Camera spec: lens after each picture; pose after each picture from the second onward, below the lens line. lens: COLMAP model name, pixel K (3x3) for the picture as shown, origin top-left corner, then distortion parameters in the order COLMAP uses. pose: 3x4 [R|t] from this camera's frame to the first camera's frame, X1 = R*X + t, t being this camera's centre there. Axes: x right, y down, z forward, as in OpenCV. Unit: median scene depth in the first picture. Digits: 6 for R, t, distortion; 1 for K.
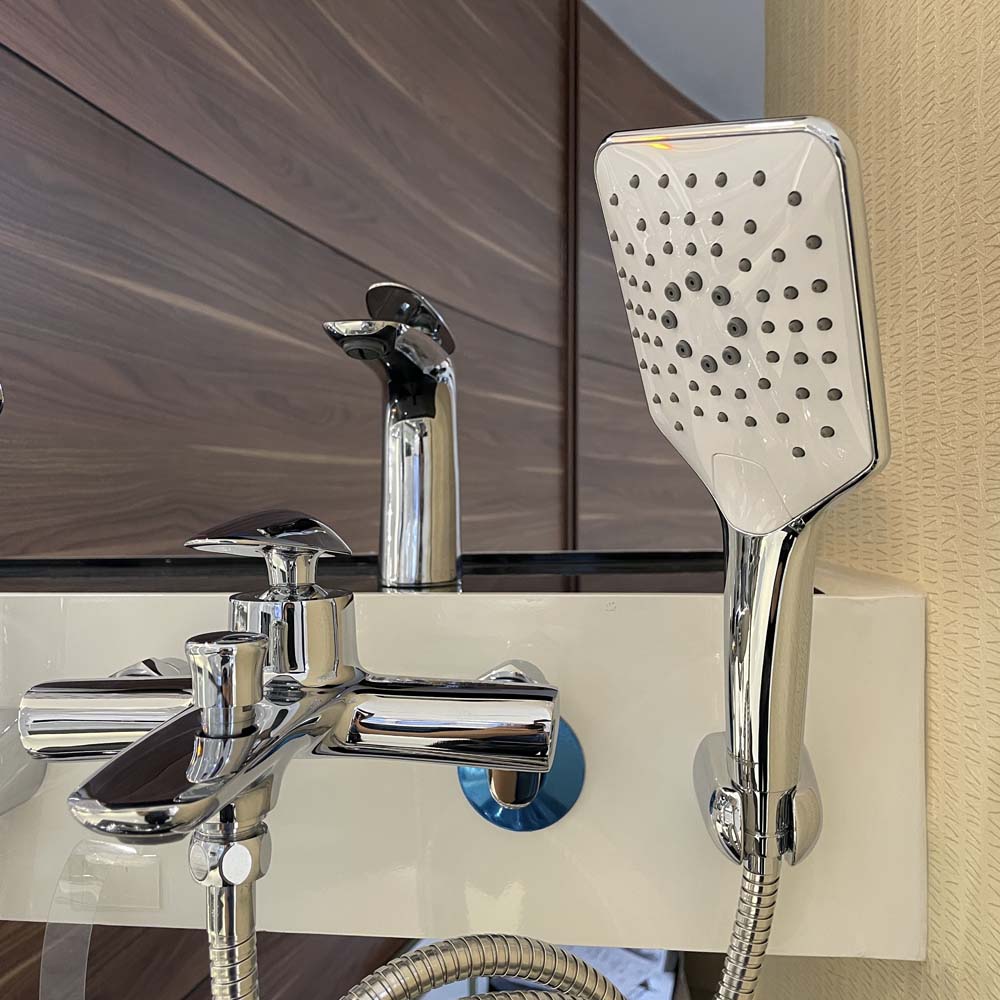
lens RADIAL K [[993.7, 0, 500.0], [0, 993.7, 500.0], [0, 0, 1]] dist [0.011974, -0.026889]
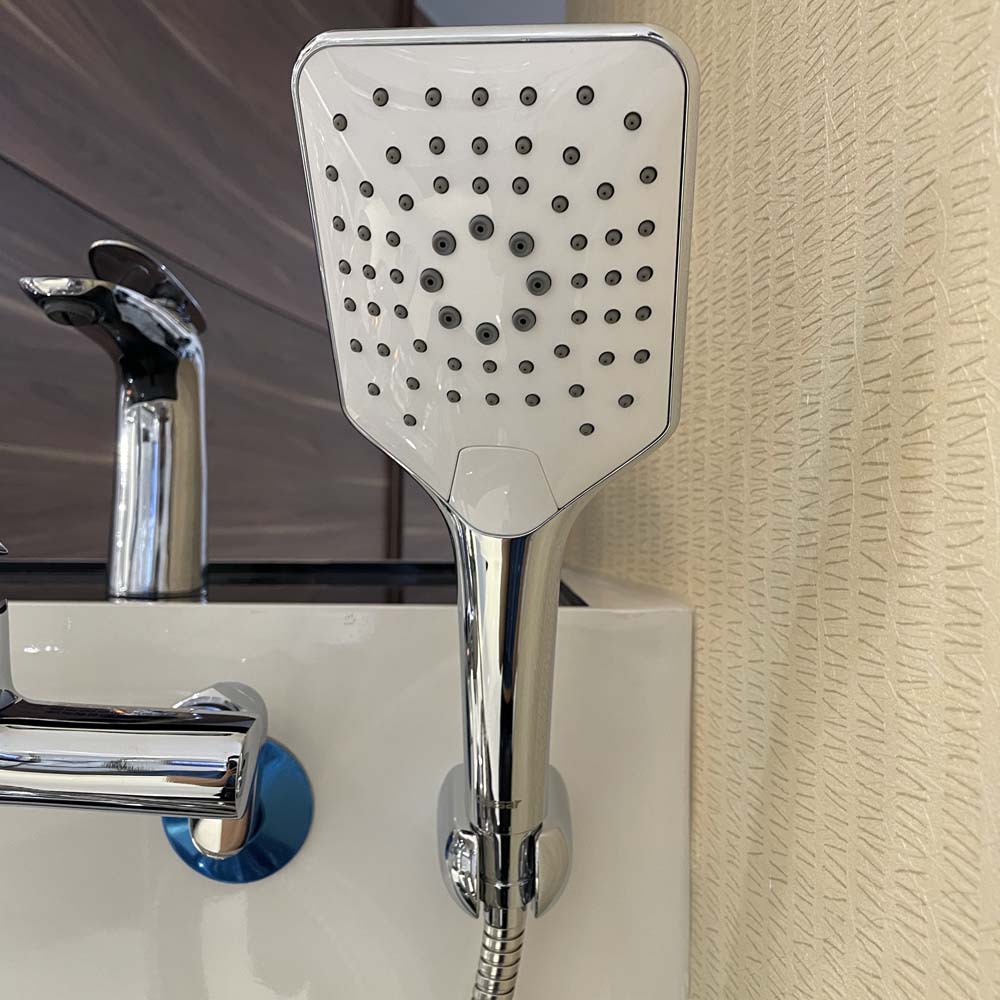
lens RADIAL K [[987.9, 0, 490.1], [0, 987.9, 503.5], [0, 0, 1]] dist [0.056983, -0.130354]
pose [[0.988591, 0.024031, 0.148693, 0.107186], [-0.021923, 0.999635, -0.015796, 0.017734], [-0.149018, 0.012356, 0.988757, 0.131405]]
